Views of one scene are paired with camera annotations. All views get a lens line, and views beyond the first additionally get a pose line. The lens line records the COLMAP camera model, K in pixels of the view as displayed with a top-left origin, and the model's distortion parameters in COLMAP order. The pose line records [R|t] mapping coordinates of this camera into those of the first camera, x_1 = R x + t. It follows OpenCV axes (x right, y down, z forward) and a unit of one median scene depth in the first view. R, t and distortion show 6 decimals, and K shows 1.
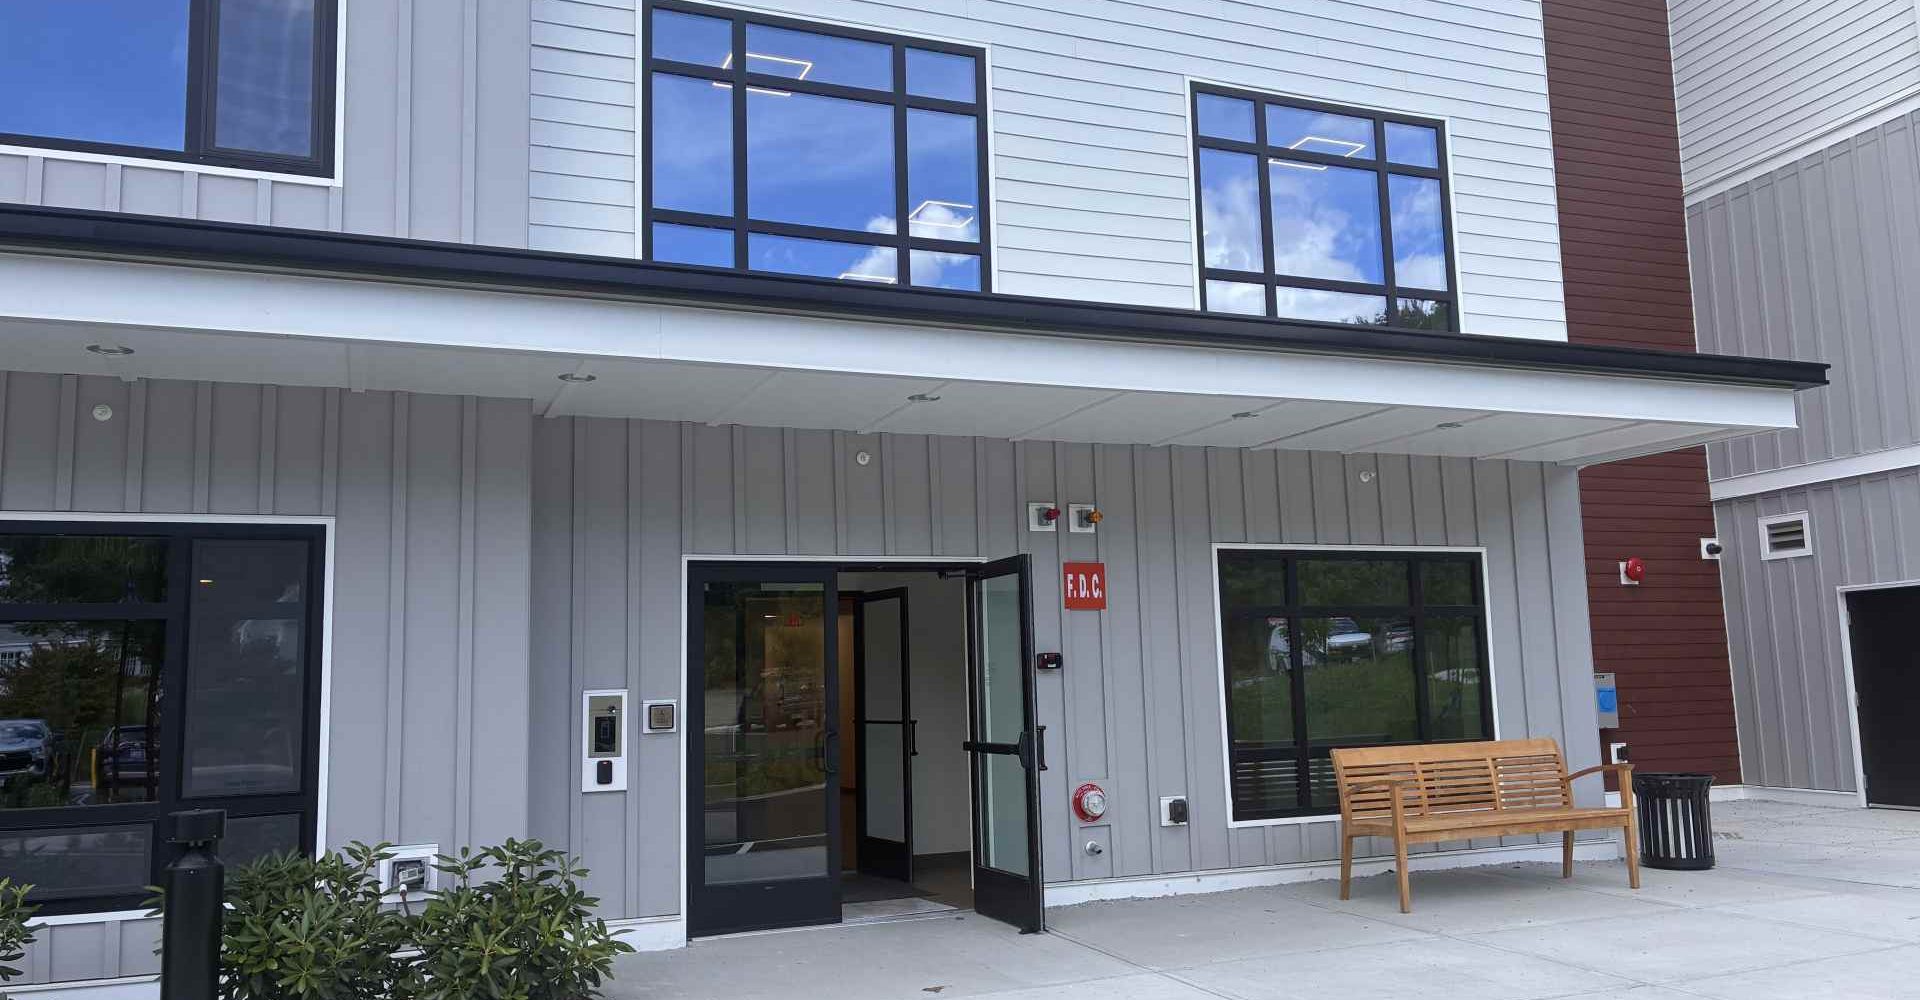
lens RADIAL K [[1501.0, 0, 960.0], [0, 1501.0, 500.0], [0, 0, 1]] dist [0.003837, 0.002279]
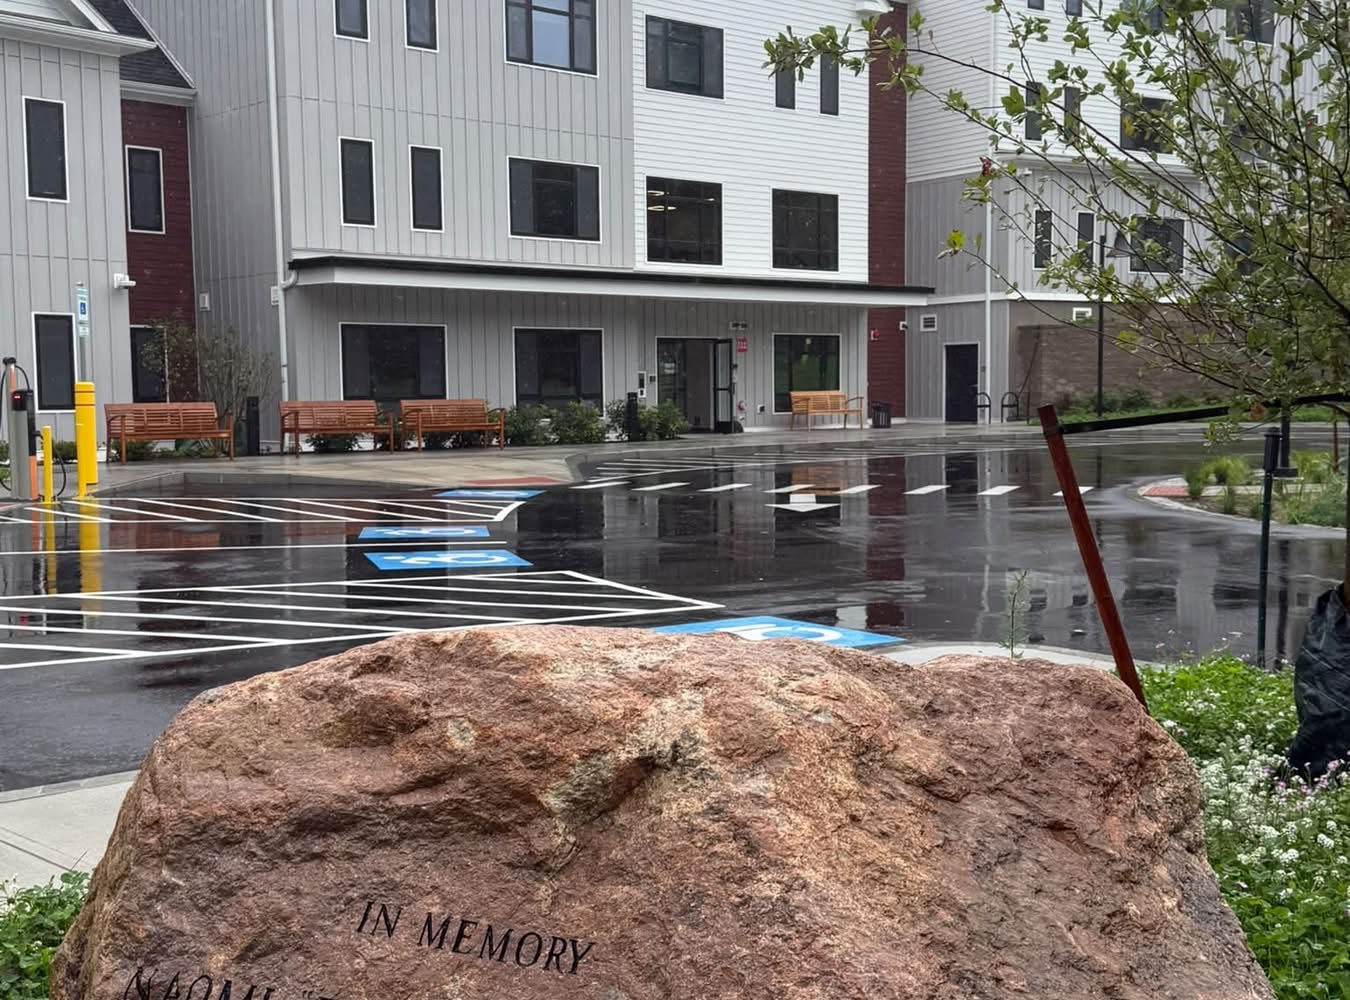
lens RADIAL K [[1788.0, 0, 675.0], [0, 1788.0, 500.0], [0, 0, 1]] dist [0.132610, -0.008883]
pose [[0.942467, -0.001596, 0.334296, -1.420815], [-0.062202, 0.981689, 0.180049, -0.321308], [-0.328462, -0.190484, 0.925110, -2.807212]]
